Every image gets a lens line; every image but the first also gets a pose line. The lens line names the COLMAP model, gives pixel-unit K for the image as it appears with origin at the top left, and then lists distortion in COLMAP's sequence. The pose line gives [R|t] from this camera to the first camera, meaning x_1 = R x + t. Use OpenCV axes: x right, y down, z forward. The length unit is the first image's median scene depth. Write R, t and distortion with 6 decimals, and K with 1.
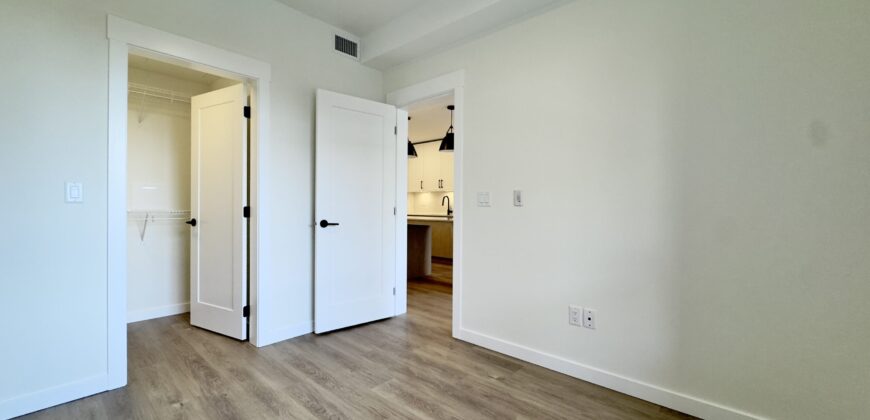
lens RADIAL K [[347.6, 0, 435.0], [0, 347.6, 210.0], [0, 0, 1]] dist [-0.000031, -0.000115]
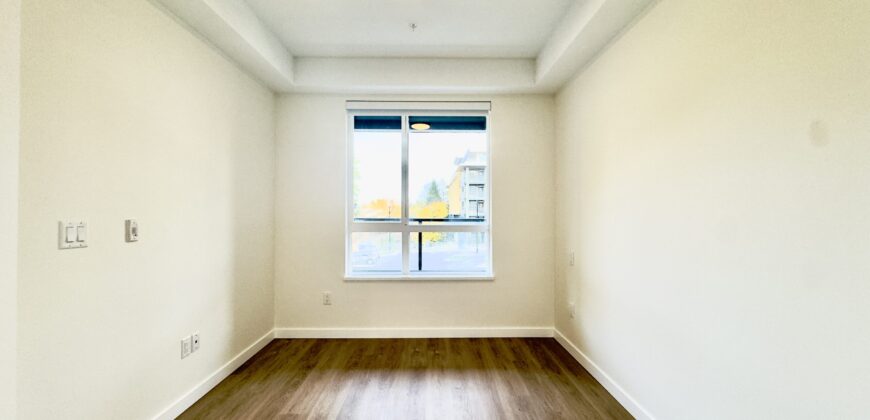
lens RADIAL K [[347.6, 0, 435.0], [0, 347.6, 210.0], [0, 0, 1]] dist [-0.000031, -0.000115]
pose [[-0.687052, -0.000890, 0.726608, -0.673034], [-0.000288, 1.000000, 0.000952, -0.073005], [-0.726608, 0.000445, -0.687052, 0.975873]]
